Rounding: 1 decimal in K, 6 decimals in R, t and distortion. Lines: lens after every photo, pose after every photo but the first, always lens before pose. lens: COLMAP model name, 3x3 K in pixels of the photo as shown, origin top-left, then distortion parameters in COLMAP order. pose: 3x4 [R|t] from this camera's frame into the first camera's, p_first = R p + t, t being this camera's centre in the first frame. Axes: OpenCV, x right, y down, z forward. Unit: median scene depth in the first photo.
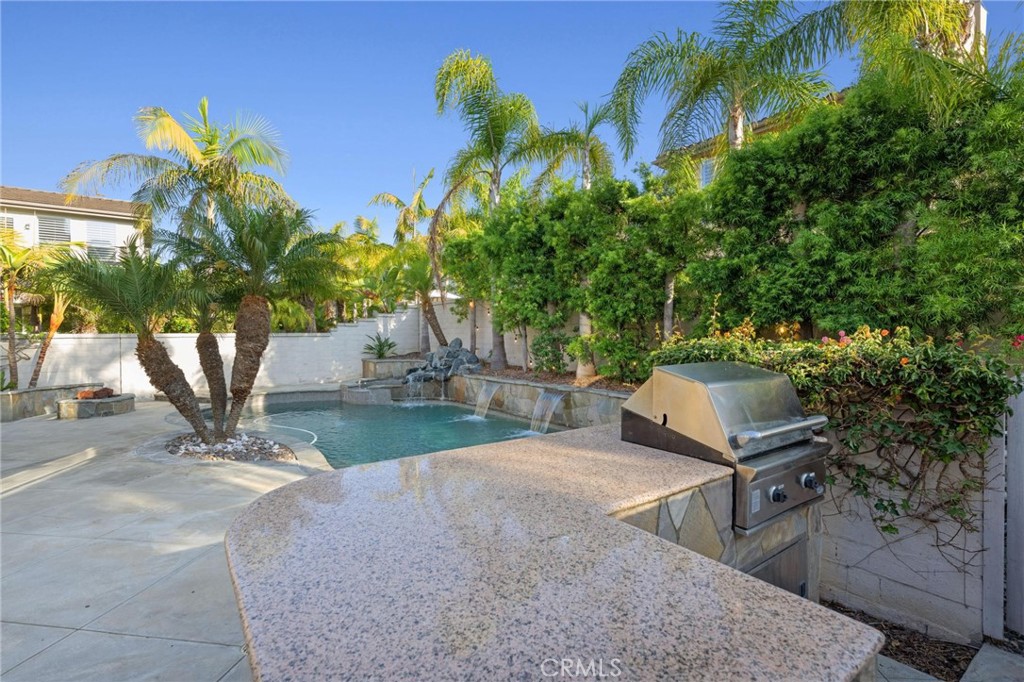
lens RADIAL K [[474.3, 0, 510.2], [0, 474.3, 339.2], [0, 0, 1]] dist [0.002353, -0.000074]
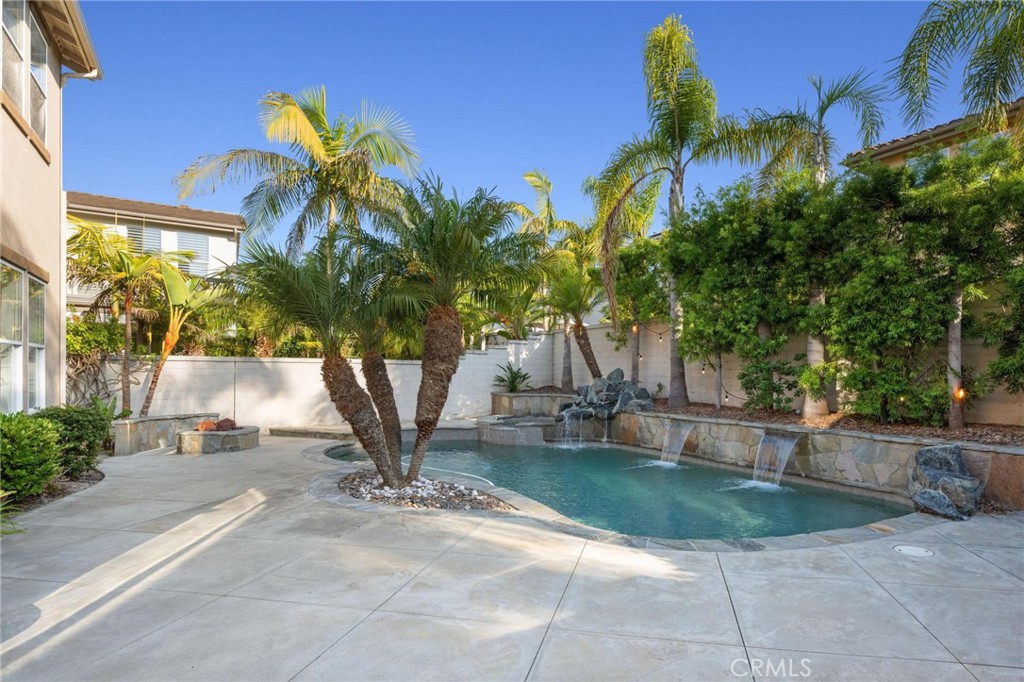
lens RADIAL K [[533.9, 0, 567.0], [0, 533.9, 373.4], [0, 0, 1]] dist [0.005089, 0.000147]
pose [[0.998876, 0.015431, -0.044820, -0.193141], [-0.015790, 0.999846, -0.007673, 0.018102], [0.044695, 0.008372, 0.998966, 0.062793]]
